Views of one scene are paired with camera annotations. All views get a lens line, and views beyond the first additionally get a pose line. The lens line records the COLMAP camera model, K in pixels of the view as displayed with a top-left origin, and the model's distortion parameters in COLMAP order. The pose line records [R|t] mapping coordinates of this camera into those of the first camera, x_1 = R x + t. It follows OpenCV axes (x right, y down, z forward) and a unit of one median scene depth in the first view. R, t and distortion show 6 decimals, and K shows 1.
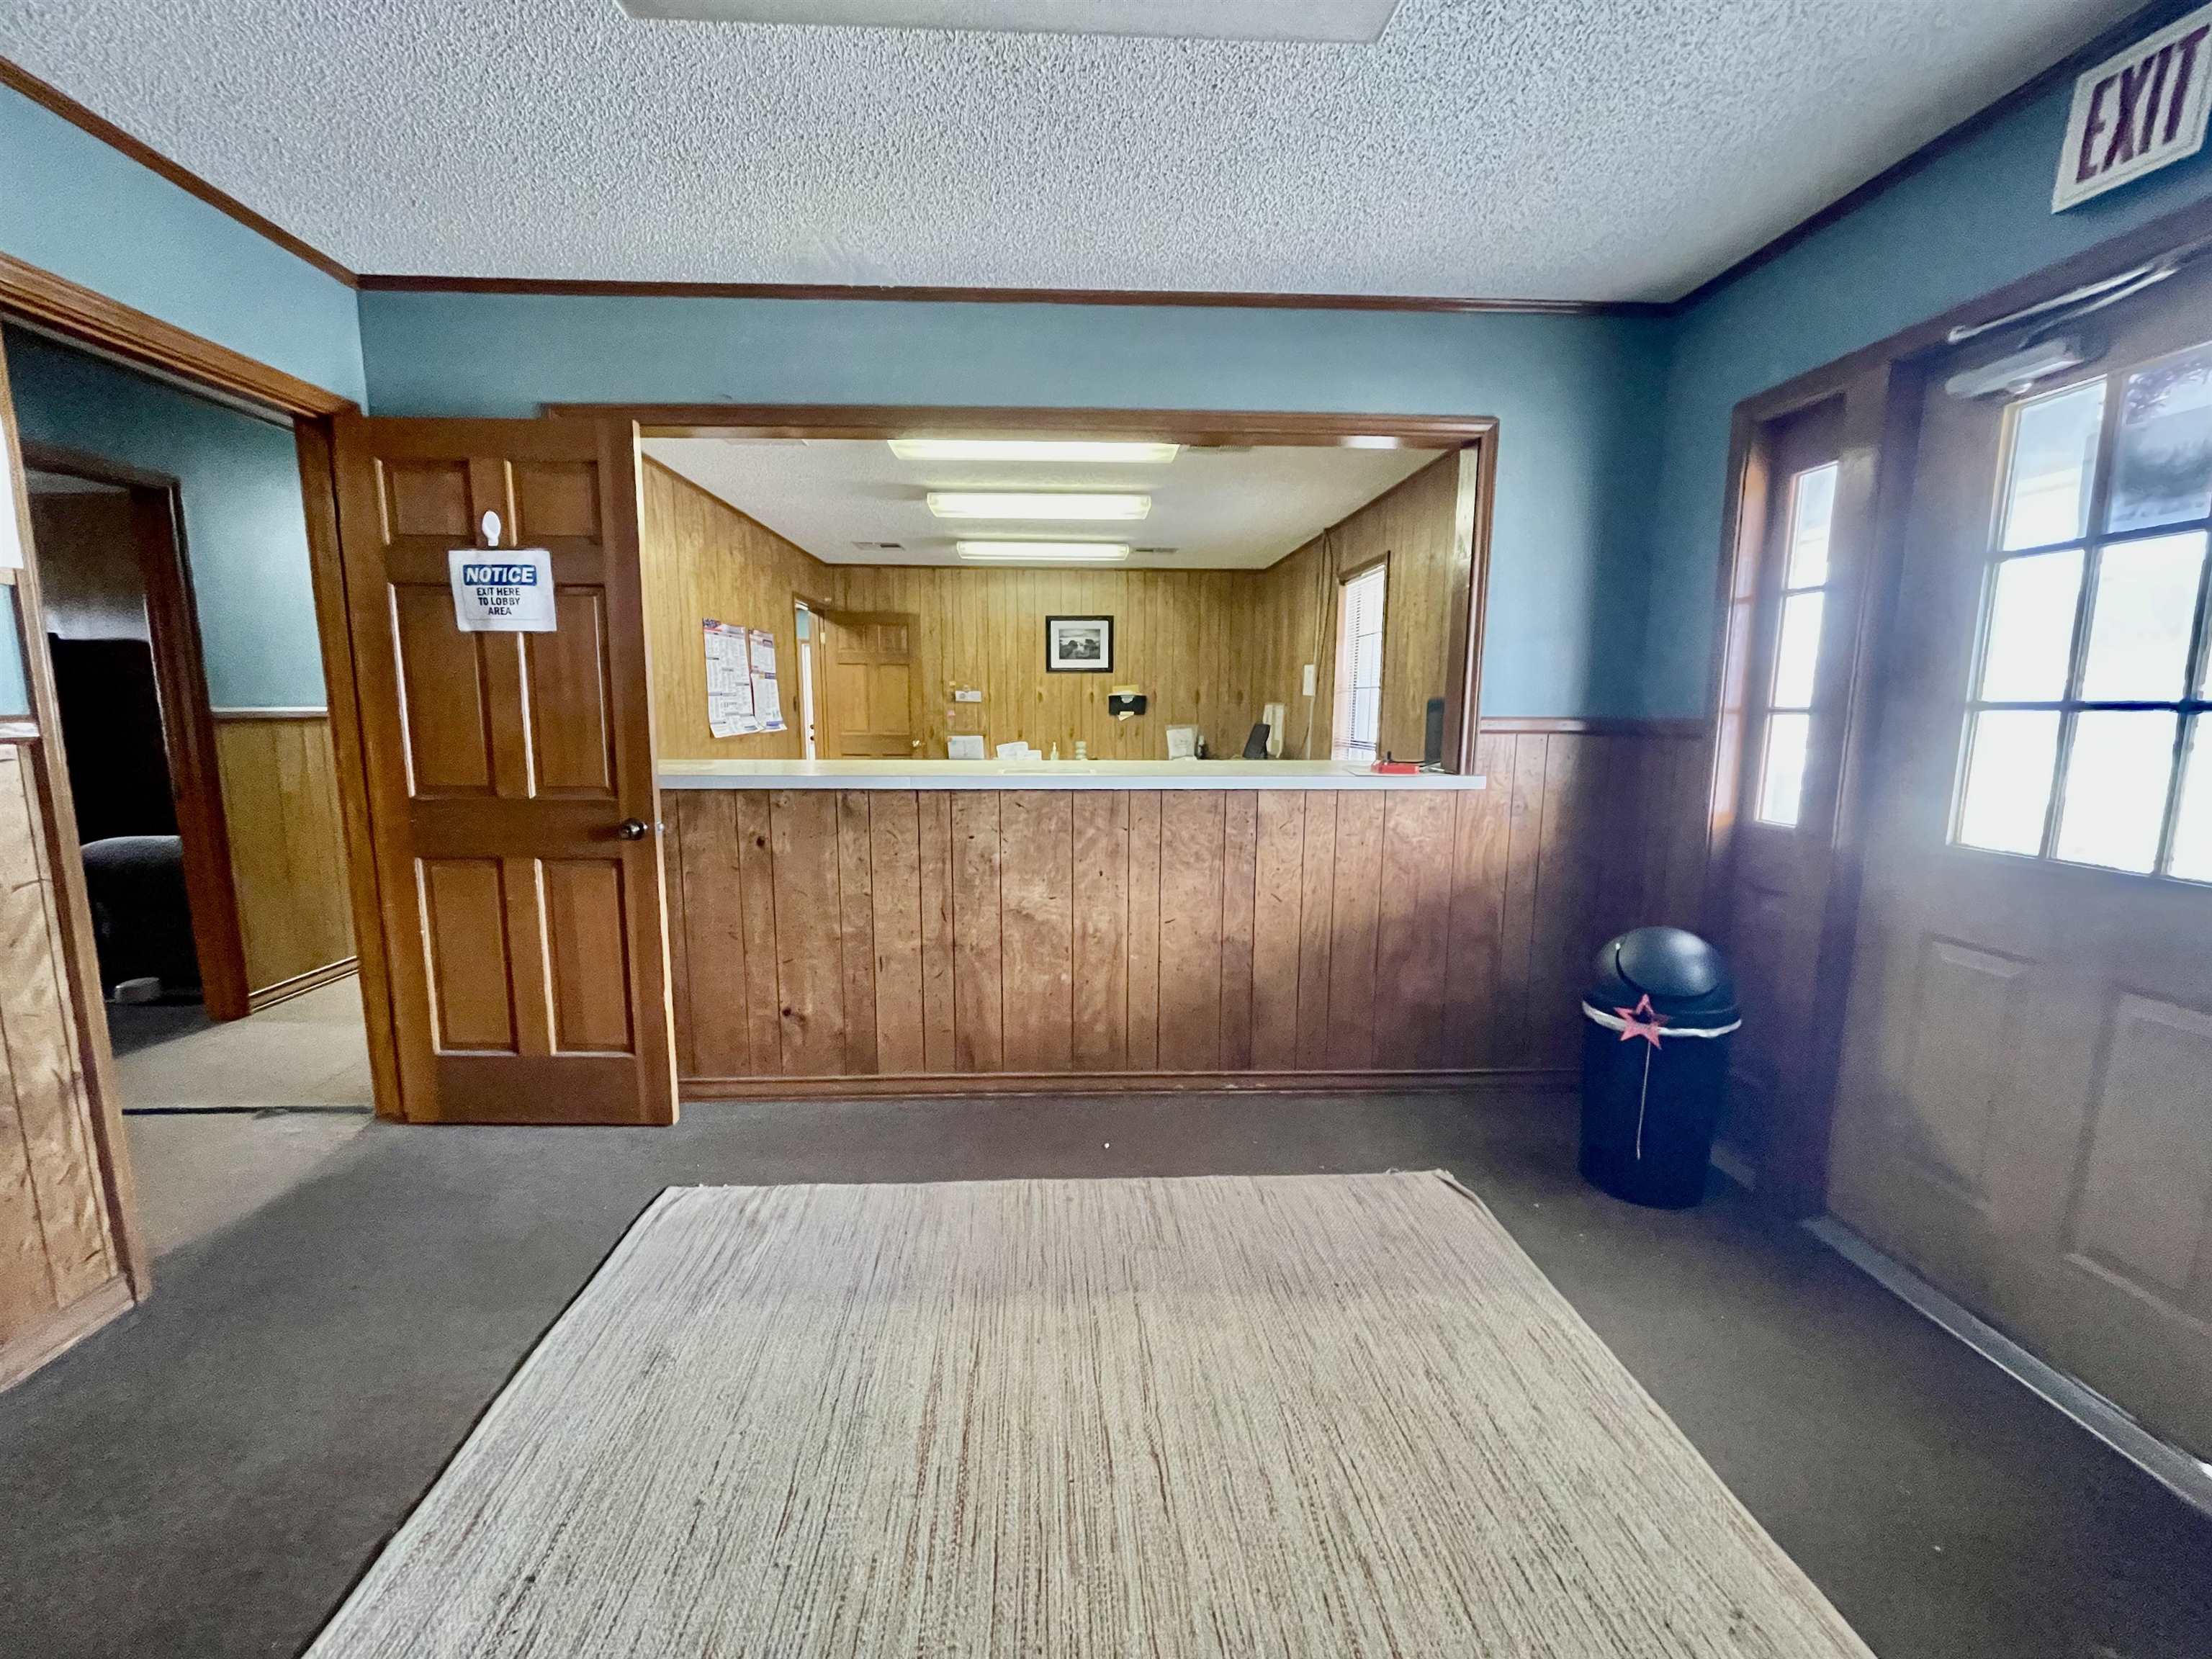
lens RADIAL K [[893.5, 0, 1100.5], [0, 893.5, 826.9], [0, 0, 1]] dist [-0.000357, 0.000156]
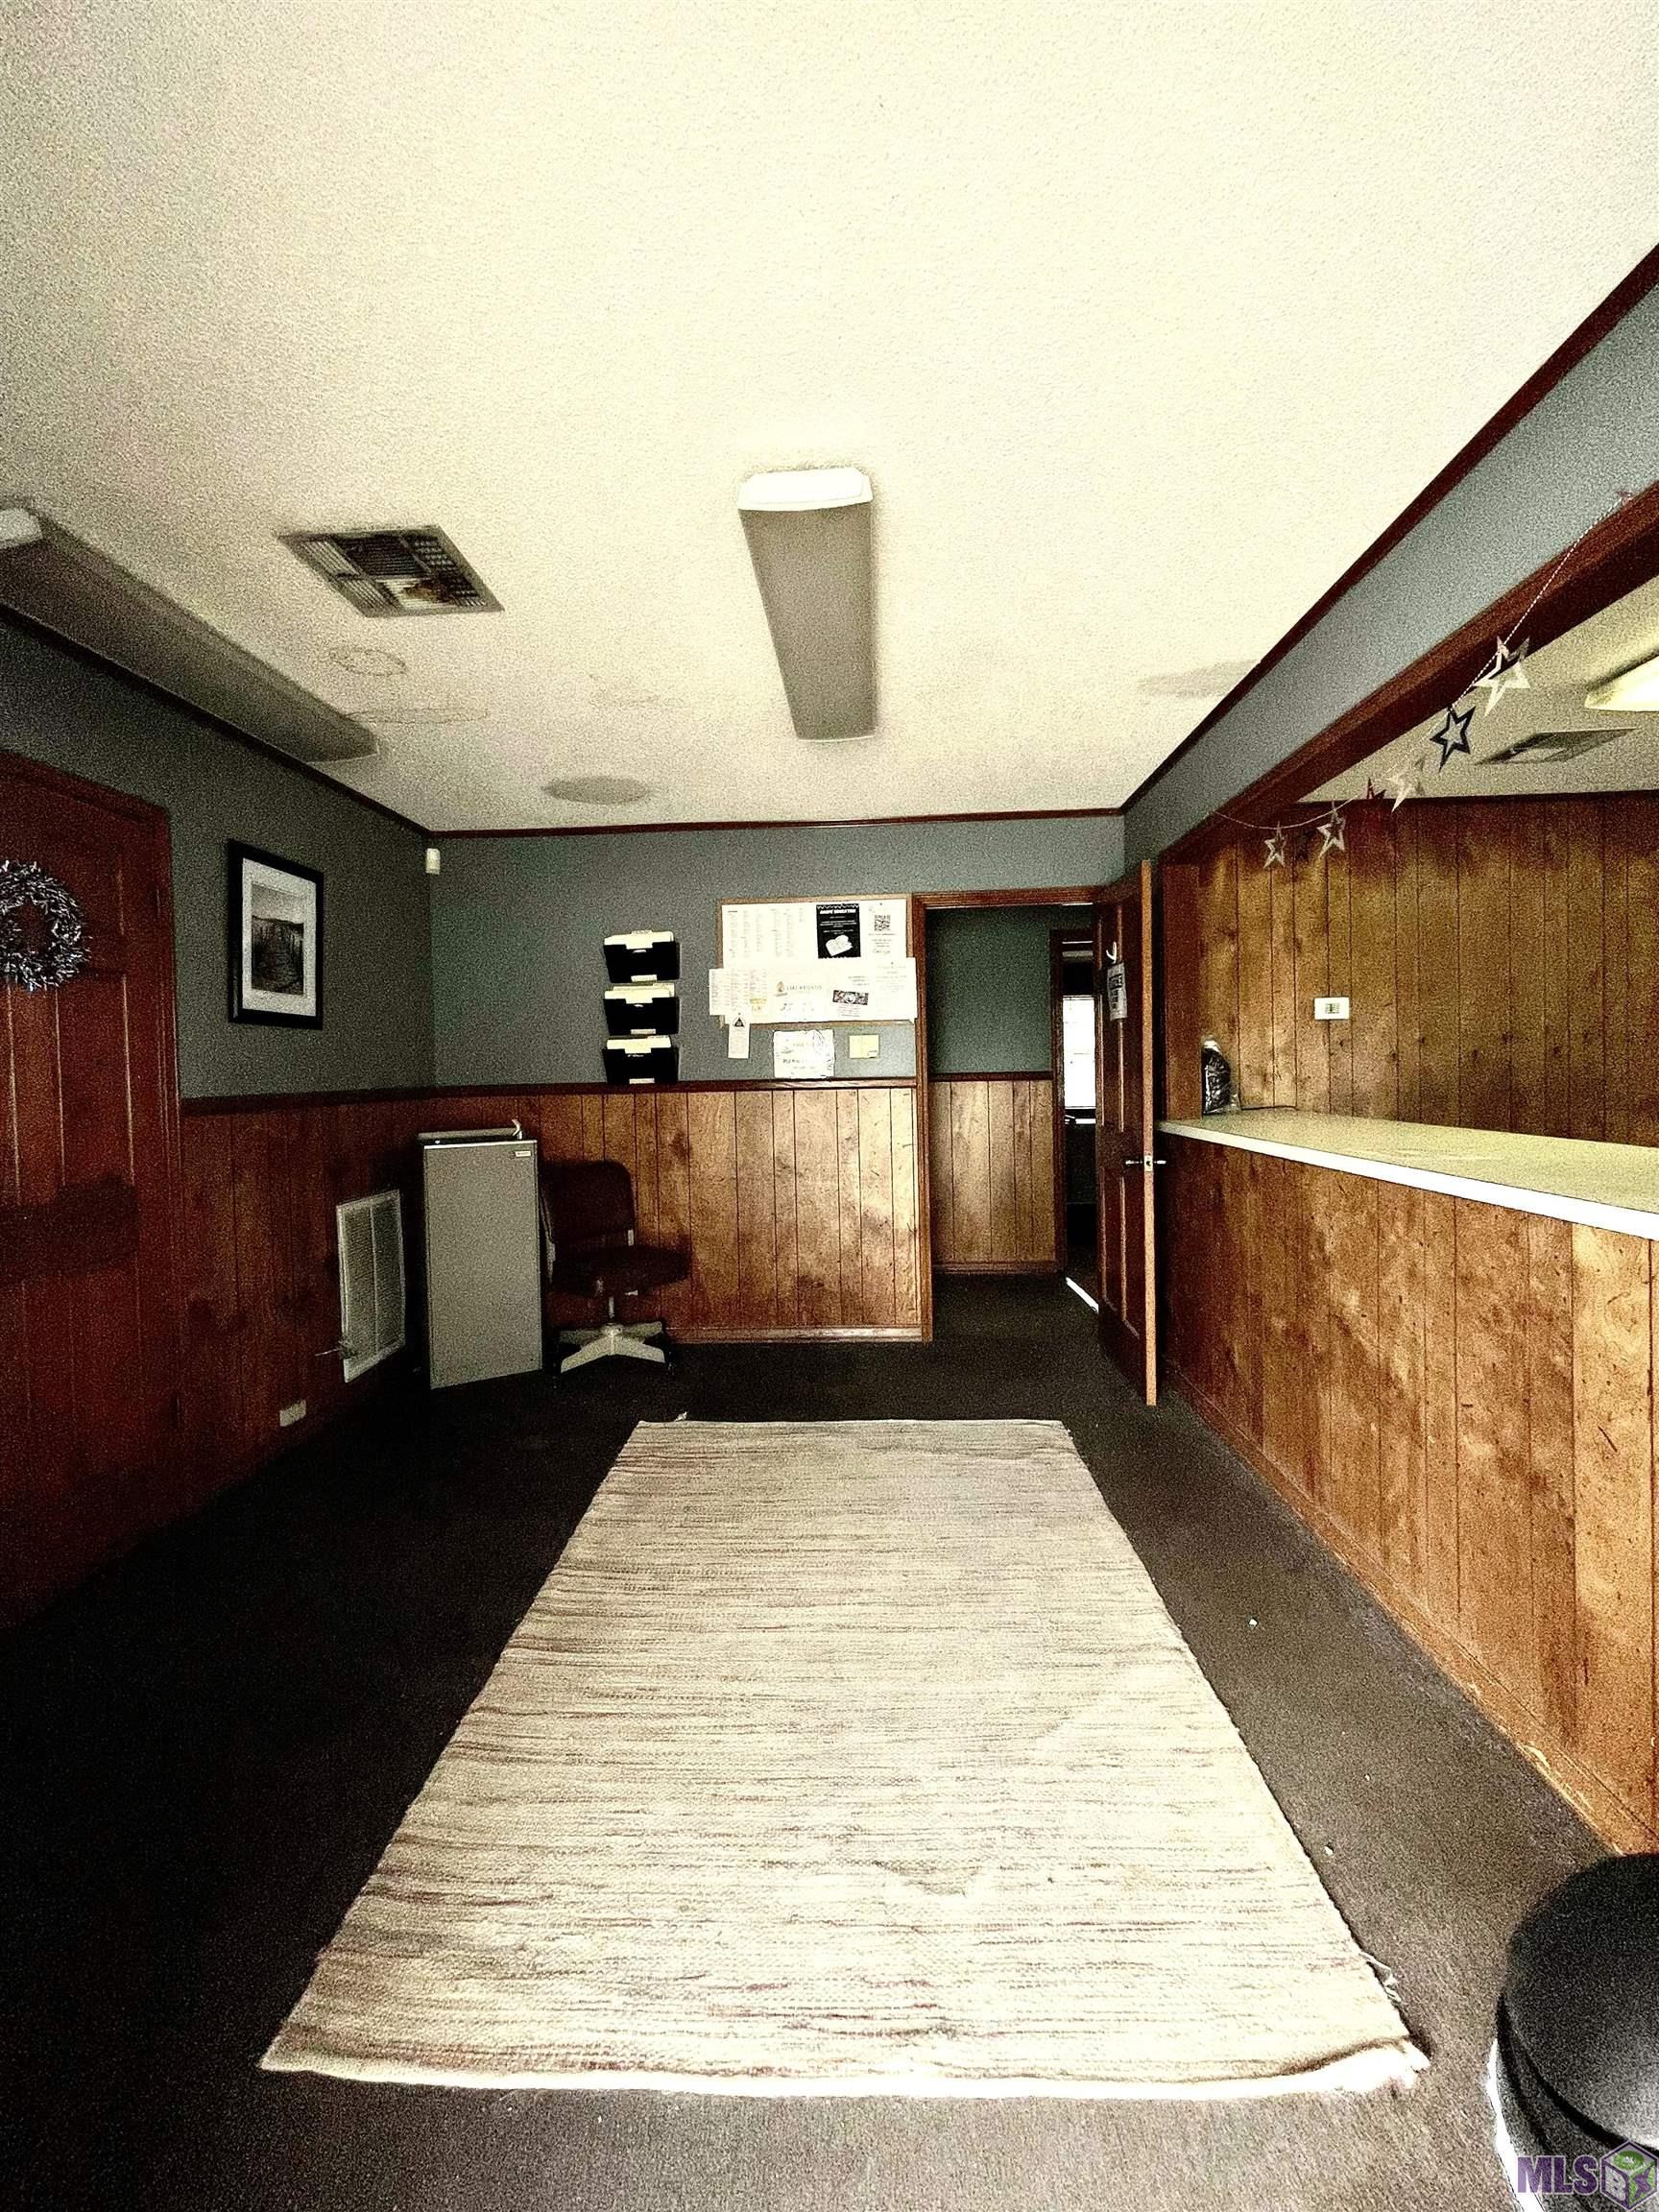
lens RADIAL K [[893.5, 0, 835.0], [0, 893.5, 1095.3], [0, 0, 1]] dist [-0.000357, 0.000156]
pose [[-0.090210, 0.023442, -0.995647, 0.758247], [-0.125961, 0.991426, 0.034755, -0.079295], [0.987925, 0.128548, -0.086483, 0.599045]]
